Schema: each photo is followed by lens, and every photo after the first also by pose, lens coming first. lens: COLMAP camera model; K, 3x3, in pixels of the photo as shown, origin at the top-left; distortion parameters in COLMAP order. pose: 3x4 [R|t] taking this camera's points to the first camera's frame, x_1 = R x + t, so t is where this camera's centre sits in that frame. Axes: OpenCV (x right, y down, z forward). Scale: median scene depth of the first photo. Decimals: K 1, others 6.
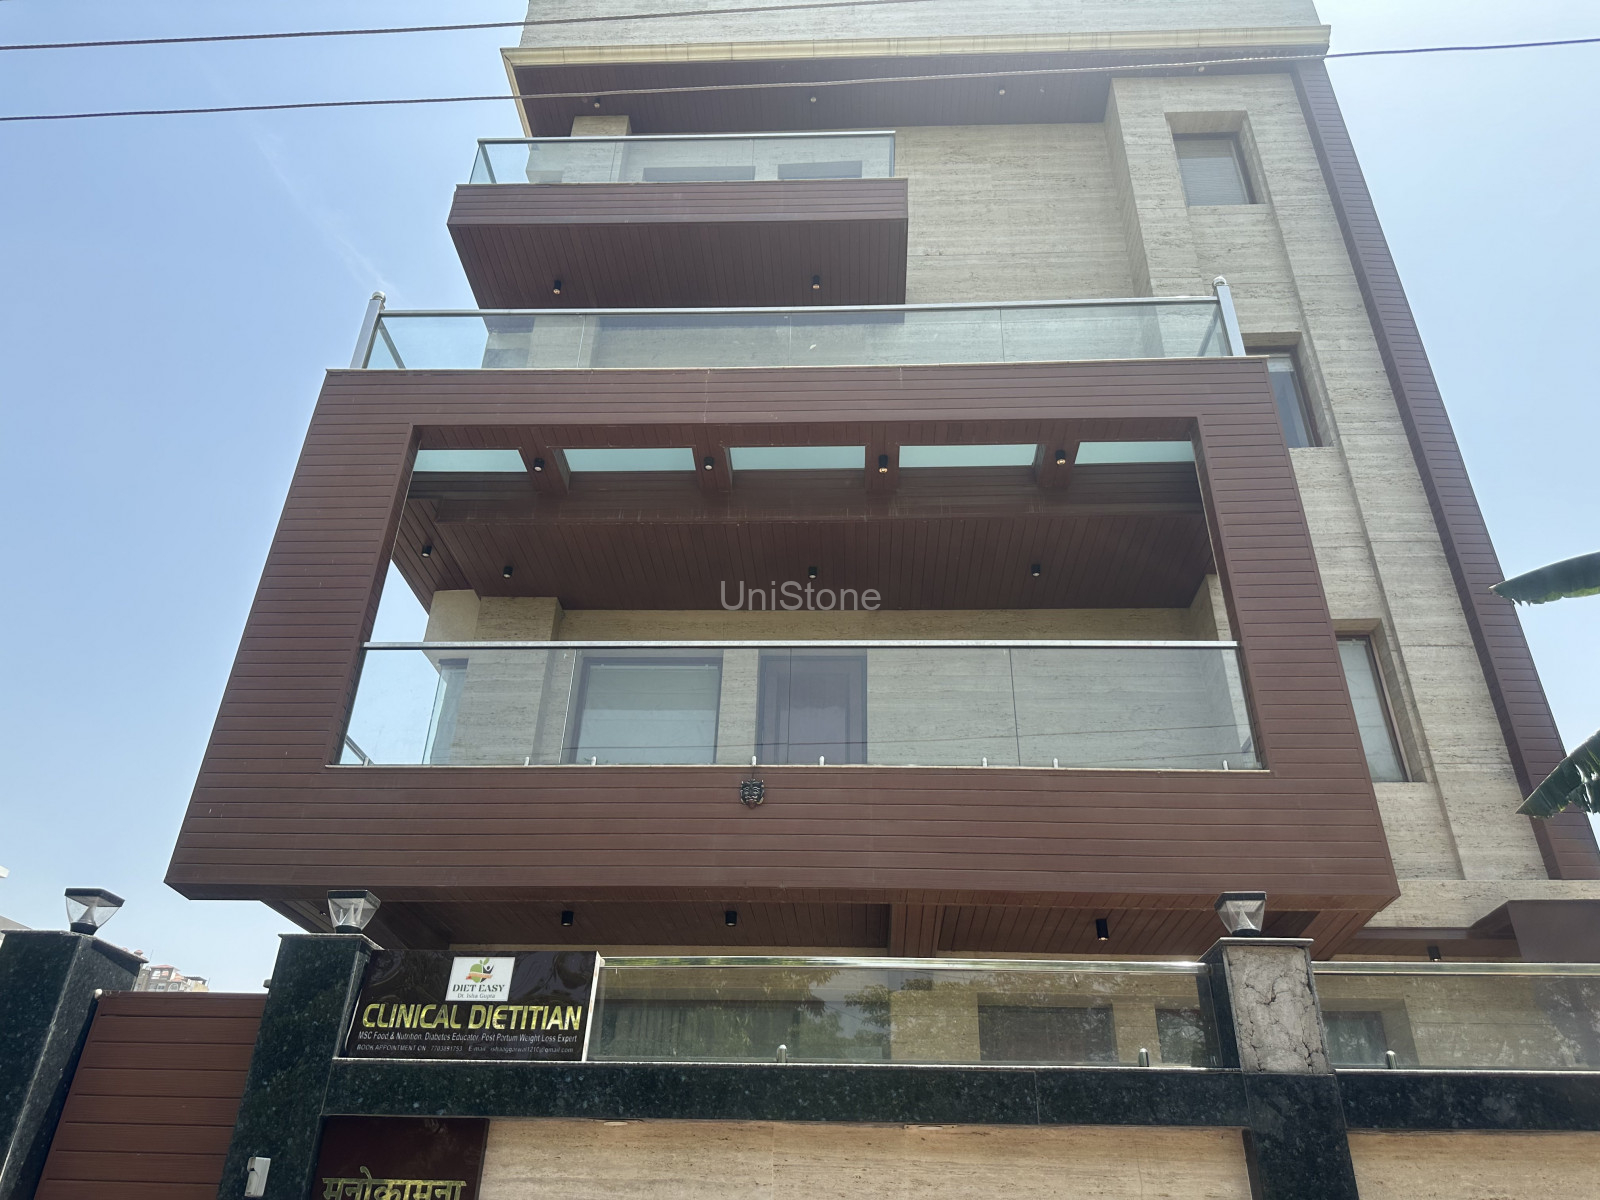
lens RADIAL K [[1132.2, 0, 803.0], [0, 1132.2, 595.1], [0, 0, 1]] dist [0.117918, -0.219206]
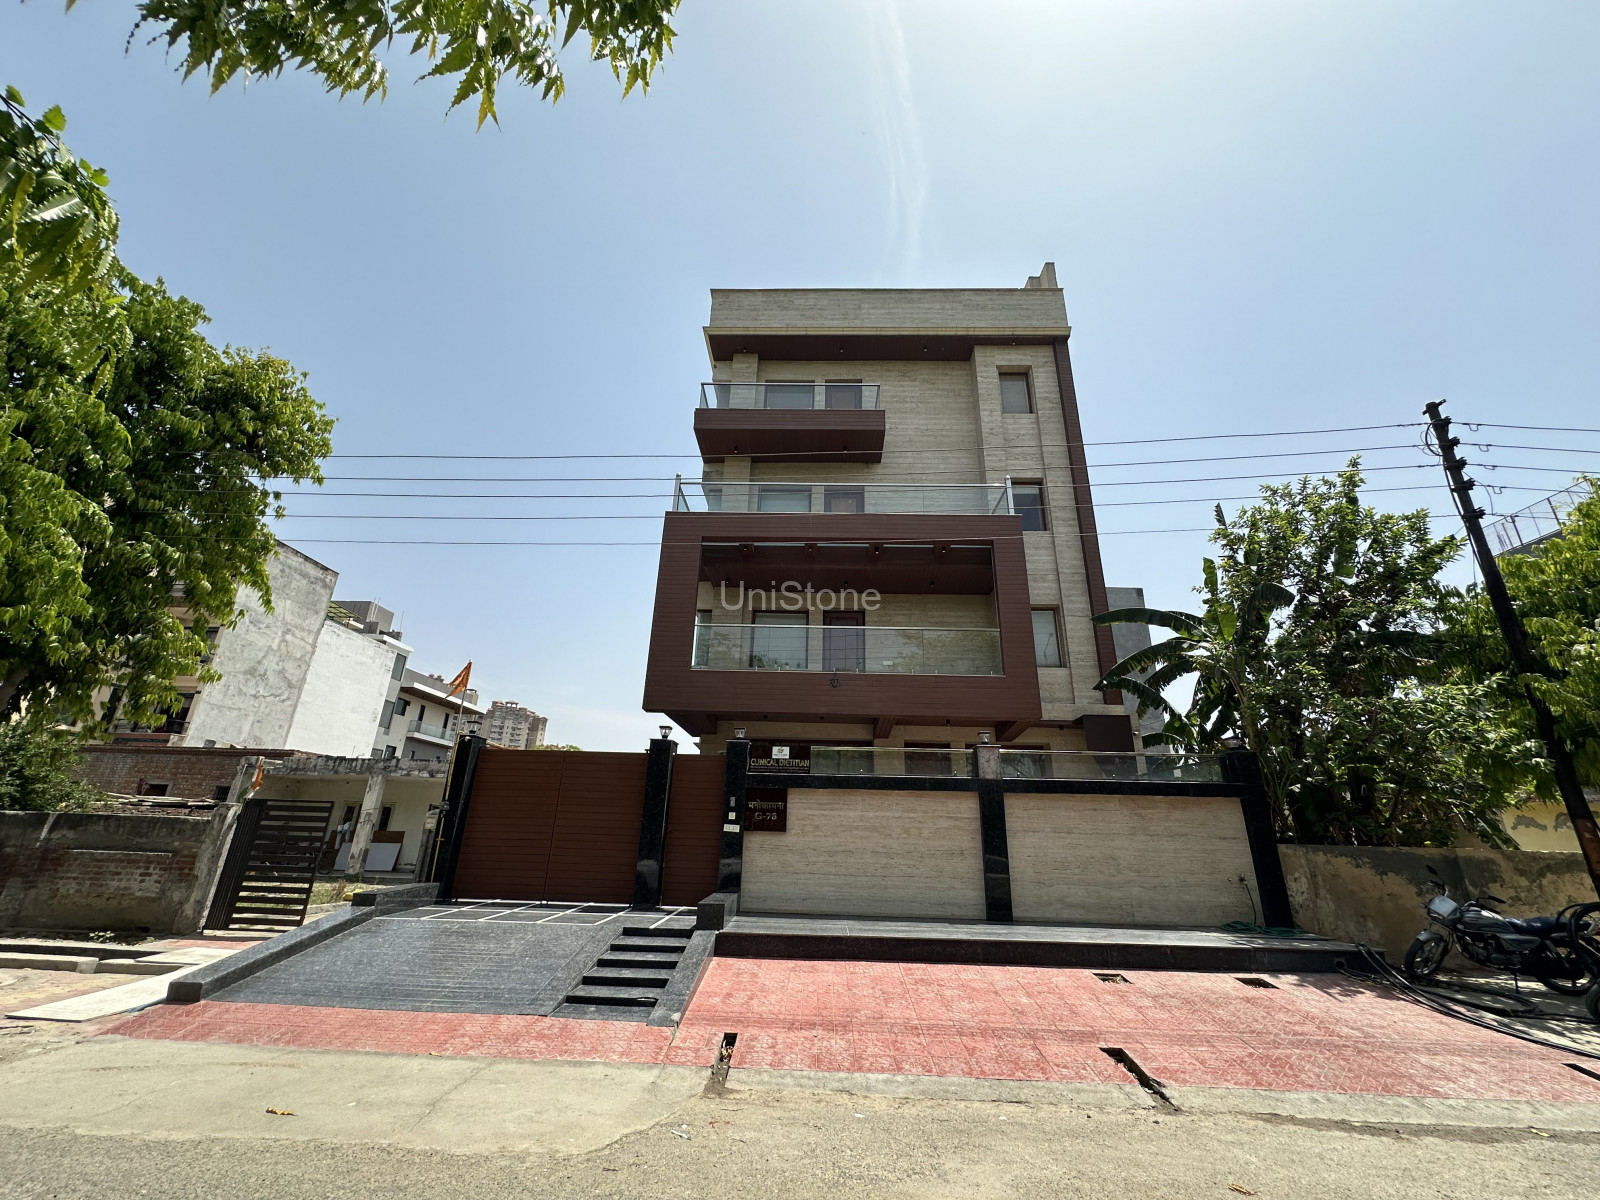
lens RADIAL K [[648.9, 0, 800.6], [0, 648.9, 597.2], [0, 0, 1]] dist [-0.002236, -0.000050]
pose [[0.999851, 0.010359, 0.013781, -0.125268], [-0.012631, 0.984200, 0.176607, -0.270809], [-0.011734, -0.176755, 0.984185, -0.499917]]
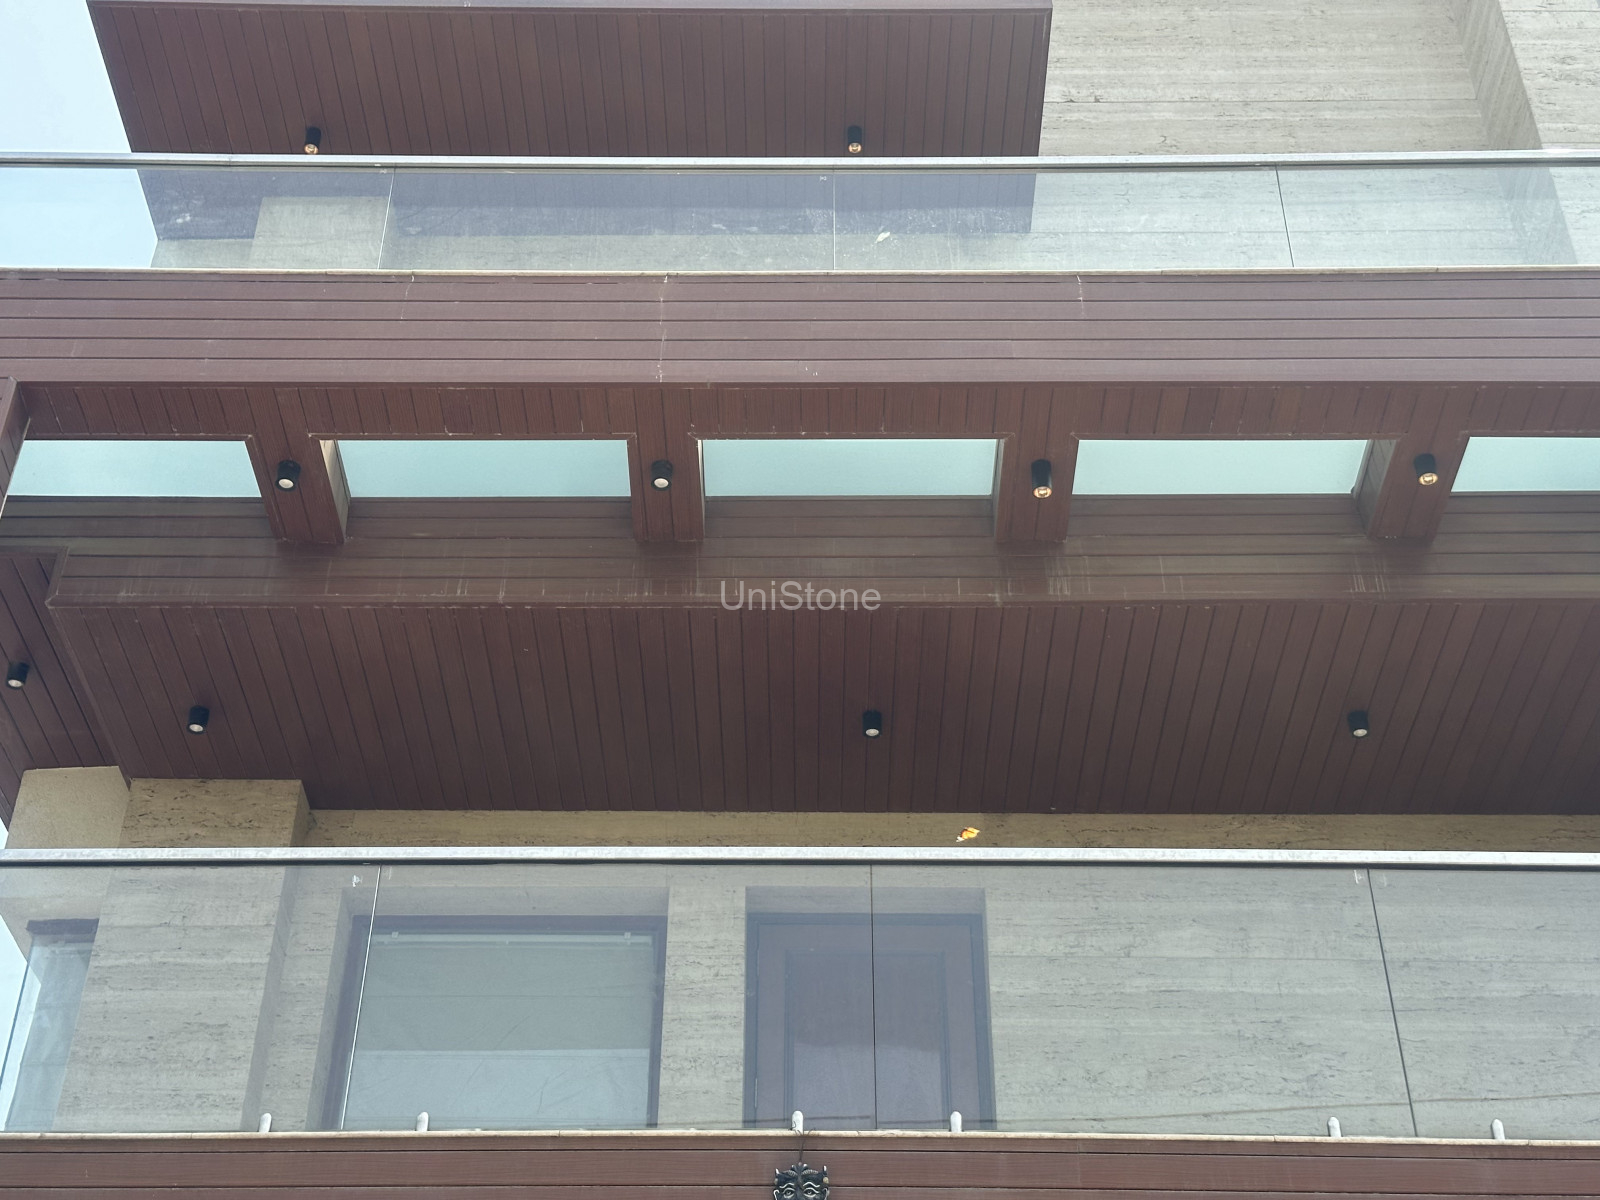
lens RADIAL K [[2245.2, 0, 787.8], [0, 2245.2, 579.4], [0, 0, 1]] dist [0.156736, -0.223961]
pose [[0.999188, 0.010874, 0.038790, -0.067179], [-0.005823, 0.991753, -0.128034, 0.042293], [-0.039862, 0.127704, 0.991011, 0.100667]]
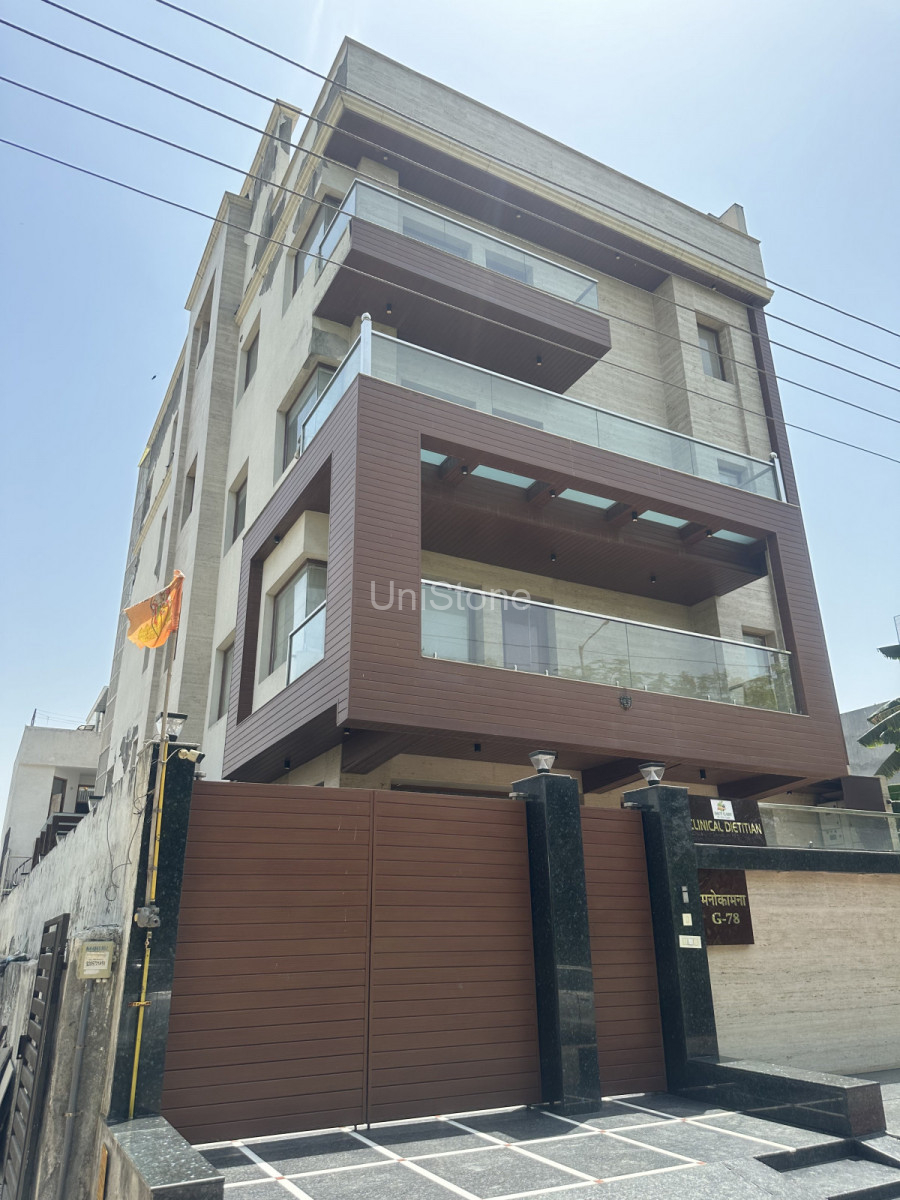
lens RADIAL K [[844.4, 0, 452.9], [0, 844.4, 613.8], [0, 0, 1]] dist [0.048448, -0.057426]
pose [[0.857578, 0.150660, 0.491794, -0.805645], [-0.234527, 0.965498, 0.113185, -0.050475], [-0.457773, -0.212404, 0.863324, -0.056021]]
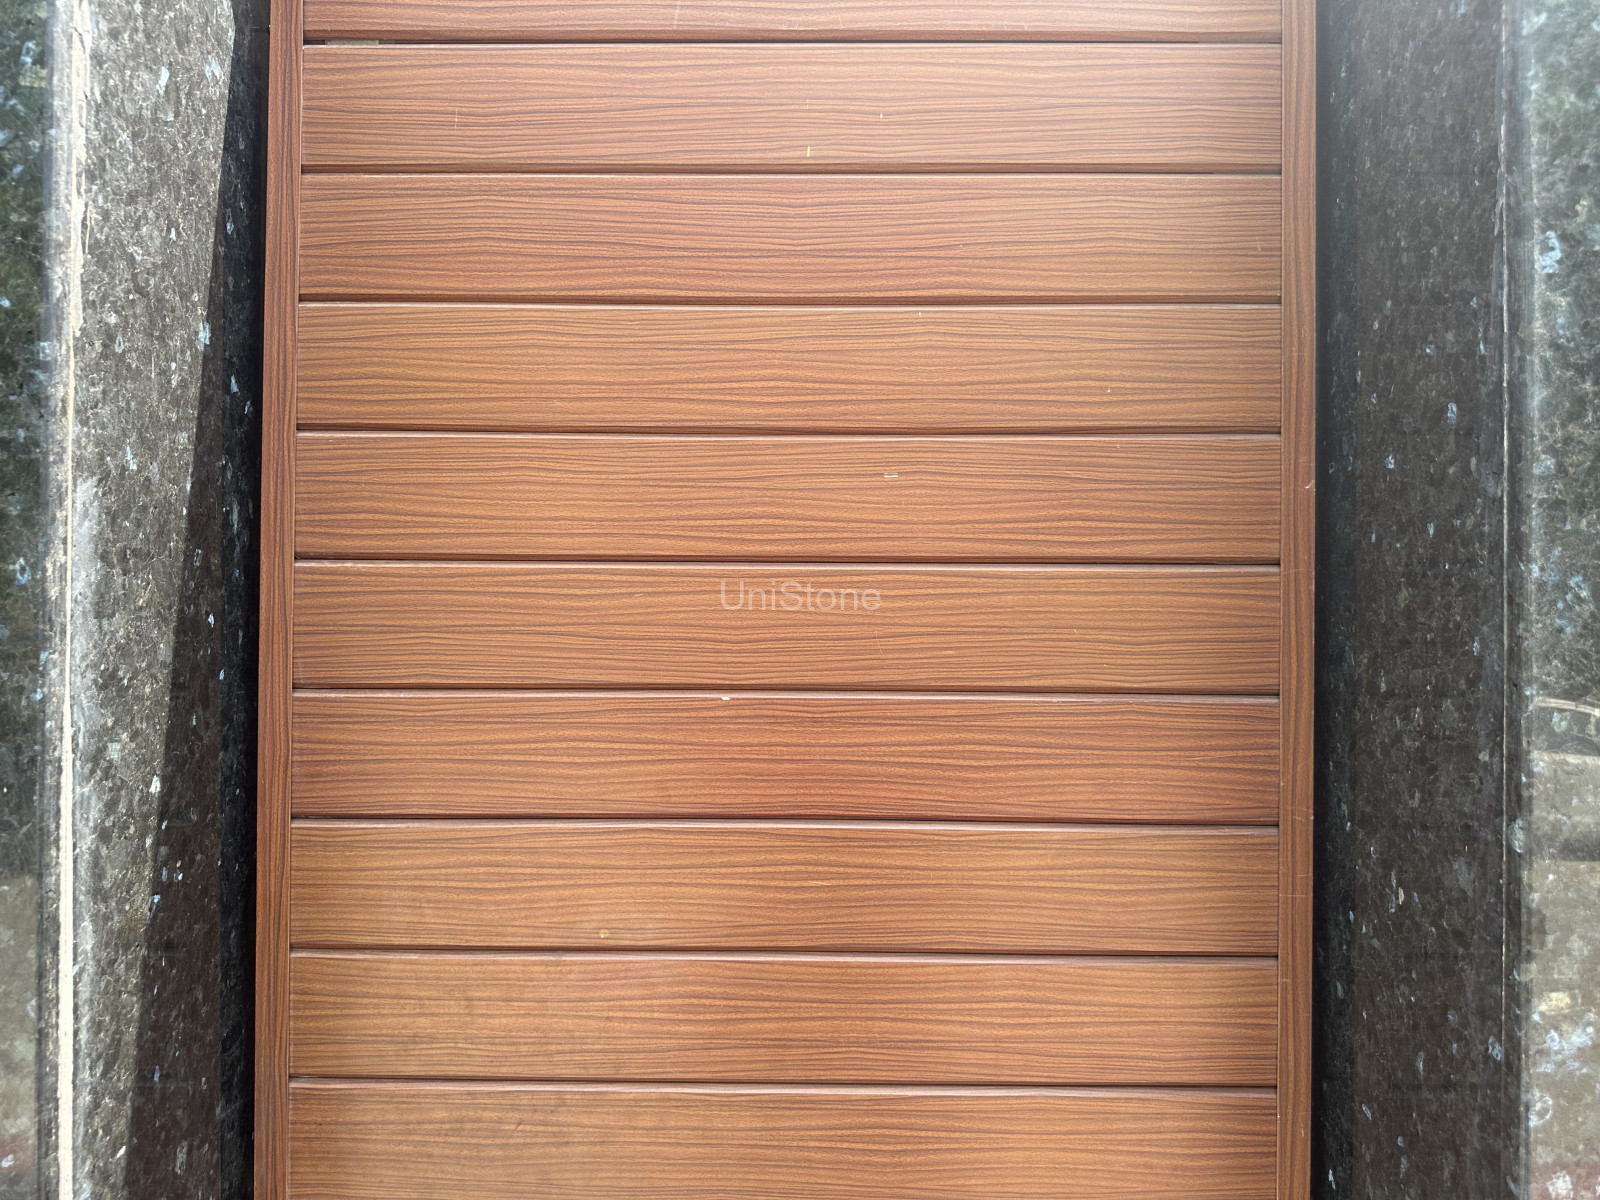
lens RADIAL K [[1125.9, 0, 794.4], [0, 1125.9, 594.1], [0, 0, 1]] dist [0.048448, -0.057426]
pose [[0.999268, -0.022025, 0.031289, -0.276582], [0.002751, 0.856962, 0.515372, 0.178791], [-0.038164, -0.514909, 0.856395, 0.406568]]
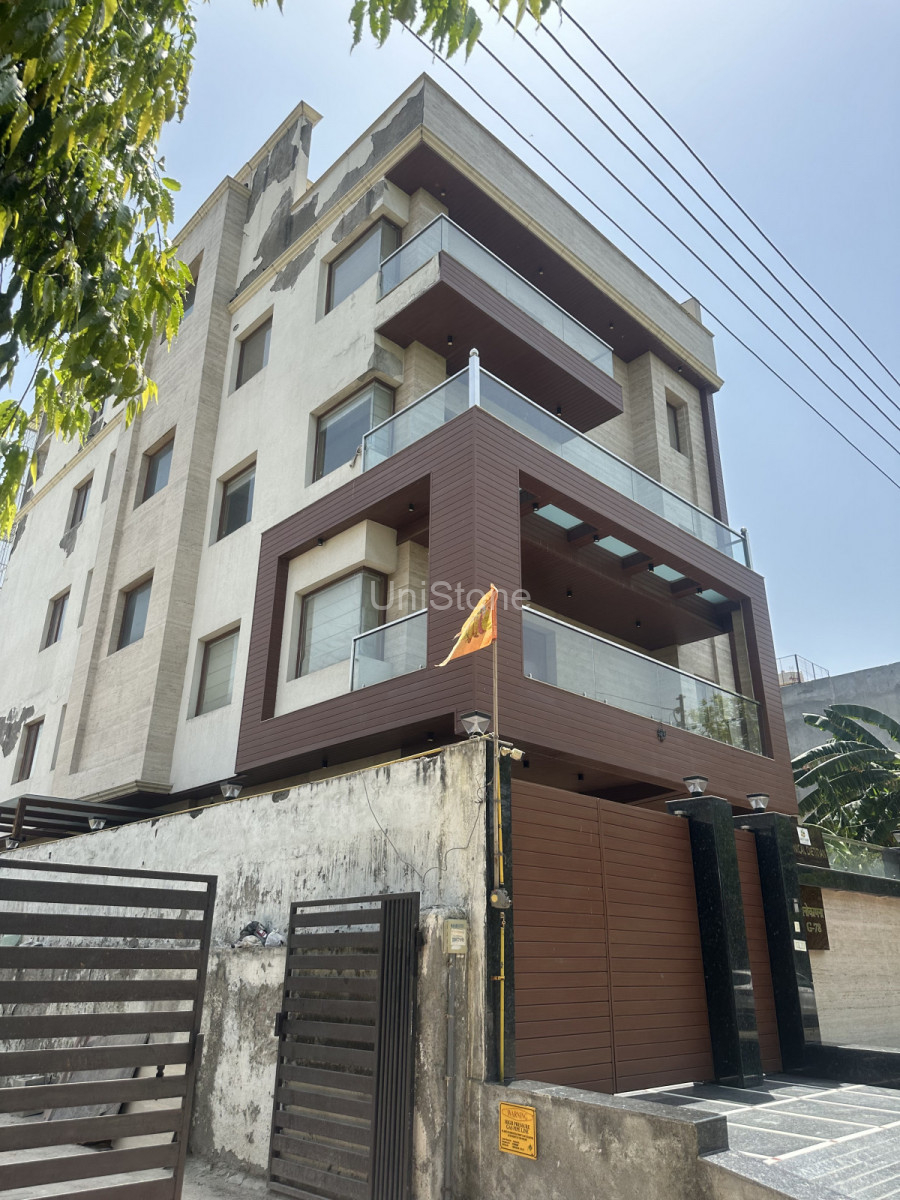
lens RADIAL K [[842.2, 0, 446.9], [0, 842.2, 615.6], [0, 0, 1]] dist [0.064088, -0.075079]
pose [[0.693887, 0.255657, 0.673172, -1.157272], [-0.367559, 0.929642, 0.025811, 0.056099], [-0.619210, -0.265341, 0.739035, 0.095792]]
